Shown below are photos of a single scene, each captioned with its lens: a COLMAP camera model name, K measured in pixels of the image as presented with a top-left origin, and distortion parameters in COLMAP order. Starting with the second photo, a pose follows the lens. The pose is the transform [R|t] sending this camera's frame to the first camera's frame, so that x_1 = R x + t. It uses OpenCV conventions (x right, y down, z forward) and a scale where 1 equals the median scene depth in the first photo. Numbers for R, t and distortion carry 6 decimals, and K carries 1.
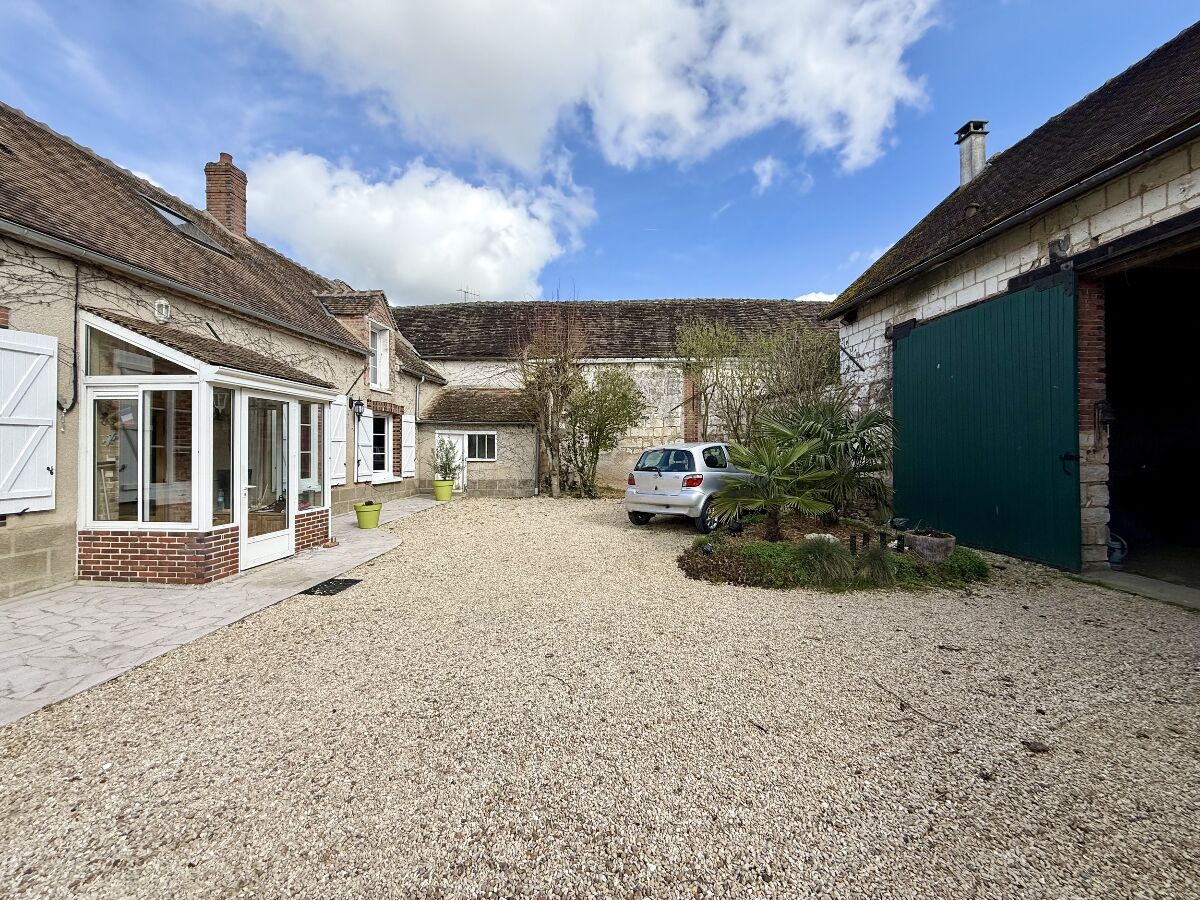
lens RADIAL K [[481.8, 0, 598.9], [0, 481.8, 451.5], [0, 0, 1]] dist [0.000861, -0.000321]
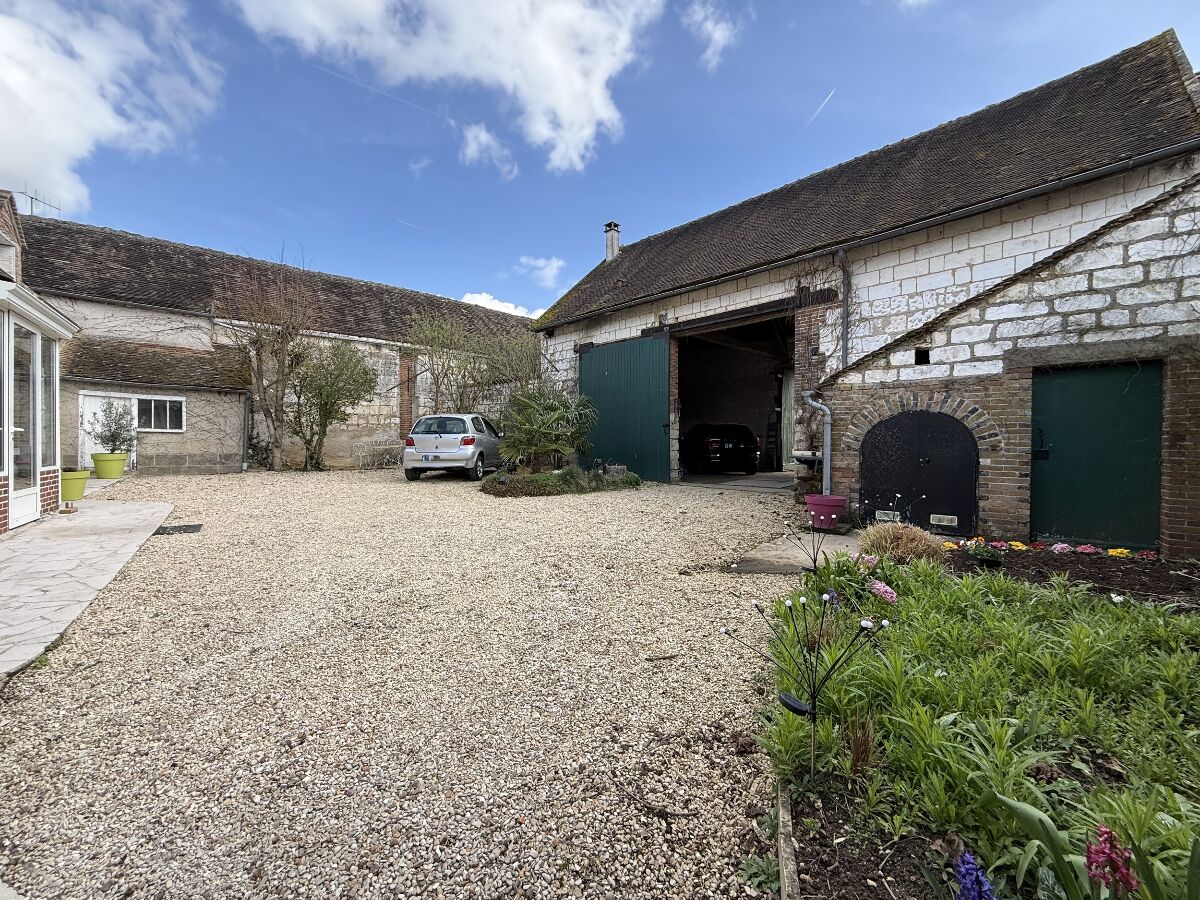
lens RADIAL K [[481.8, 0, 606.0], [0, 481.8, 455.7], [0, 0, 1]] dist [0.000861, -0.000321]
pose [[0.747319, -0.008576, 0.664411, -0.325739], [-0.004906, 0.999818, 0.018424, 0.061387], [-0.664448, -0.017028, 0.747141, -0.197716]]
